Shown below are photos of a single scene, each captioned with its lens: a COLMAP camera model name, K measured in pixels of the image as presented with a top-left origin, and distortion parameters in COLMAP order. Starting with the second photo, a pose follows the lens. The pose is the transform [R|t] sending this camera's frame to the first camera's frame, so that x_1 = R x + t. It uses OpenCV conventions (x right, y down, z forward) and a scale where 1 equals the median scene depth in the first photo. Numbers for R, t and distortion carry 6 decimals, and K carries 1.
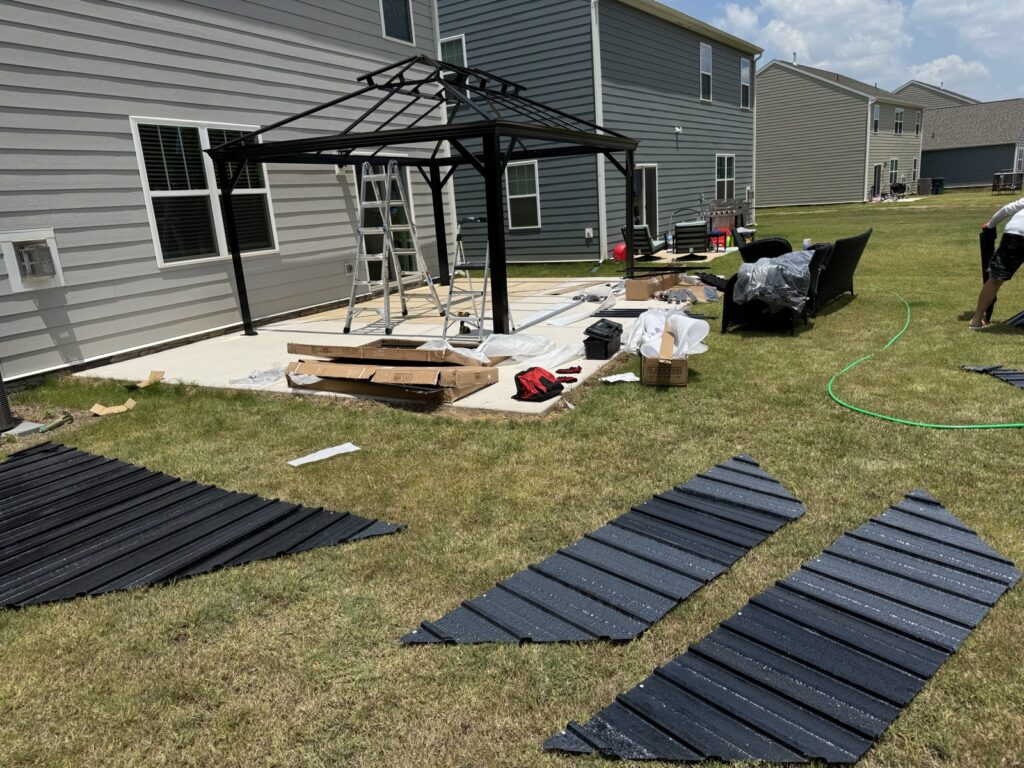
lens RADIAL K [[719.2, 0, 520.5], [0, 719.2, 384.0], [0, 0, 1]] dist [0.071915, -0.092523]
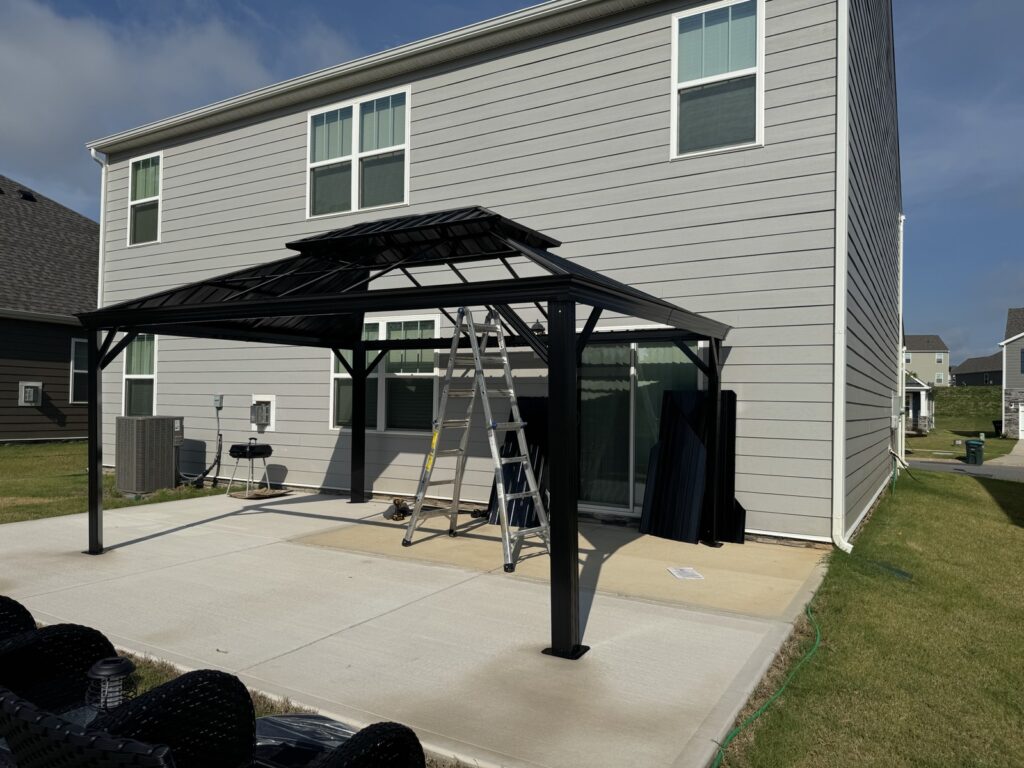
lens RADIAL K [[714.9, 0, 512.0], [0, 714.9, 384.0], [0, 0, 1]] dist [0.108429, -0.161913]
pose [[-0.094310, 0.079115, -0.992394, 0.716549], [-0.238992, 0.965888, 0.099714, -0.433869], [0.966431, 0.246579, -0.072185, 1.351785]]
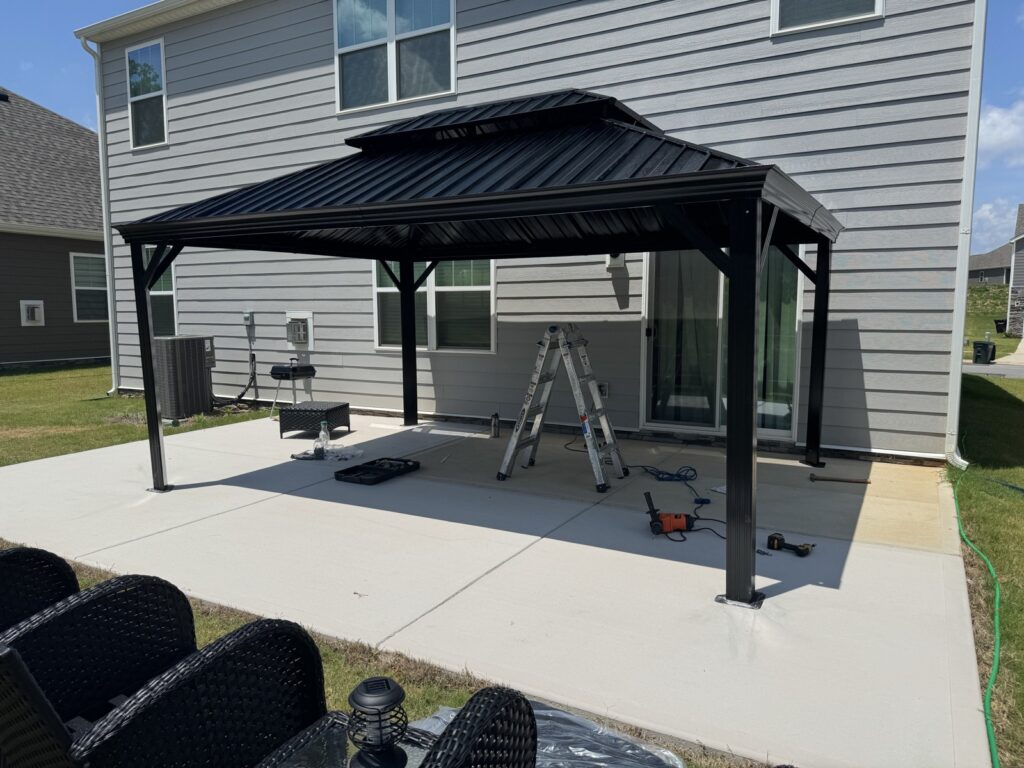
lens RADIAL K [[719.2, 0, 520.5], [0, 719.2, 384.0], [0, 0, 1]] dist [0.071915, -0.092523]
pose [[-0.067792, 0.206399, -0.976117, 0.653292], [-0.223551, 0.950349, 0.216476, -0.408407], [0.972332, 0.232887, -0.018285, 1.241357]]
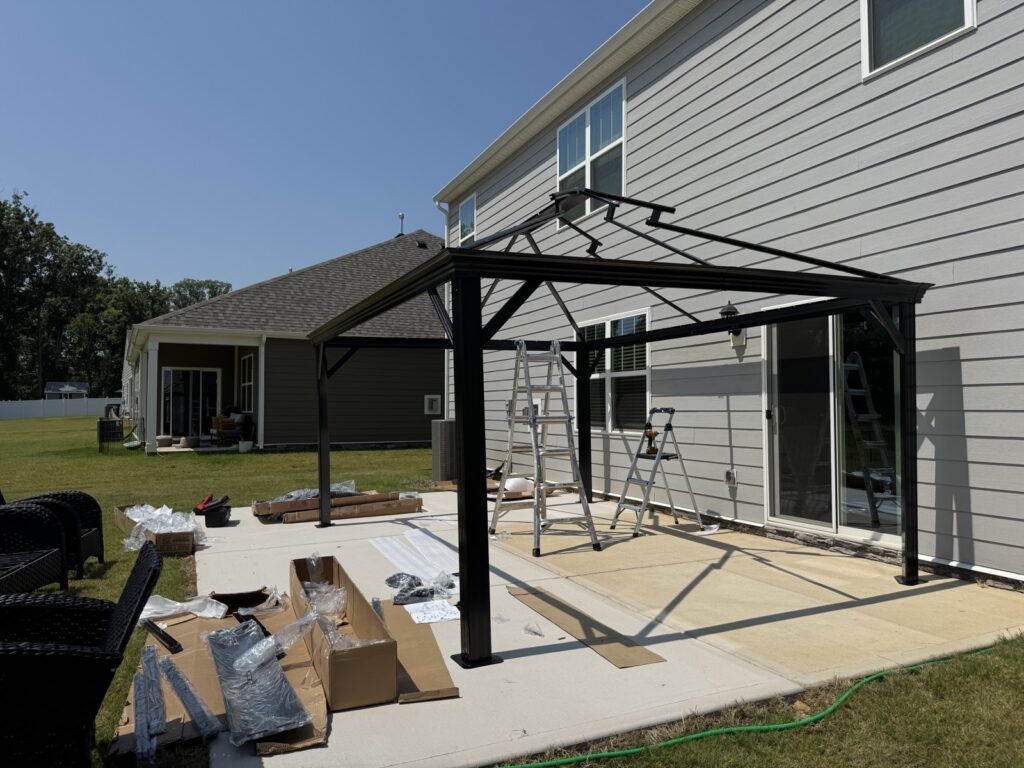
lens RADIAL K [[719.2, 0, 520.5], [0, 719.2, 384.0], [0, 0, 1]] dist [0.071915, -0.092523]
pose [[-0.646786, 0.080114, -0.758453, 0.545426], [-0.110040, 0.974259, 0.196749, -0.479191], [0.754692, 0.210715, -0.621321, 1.678233]]
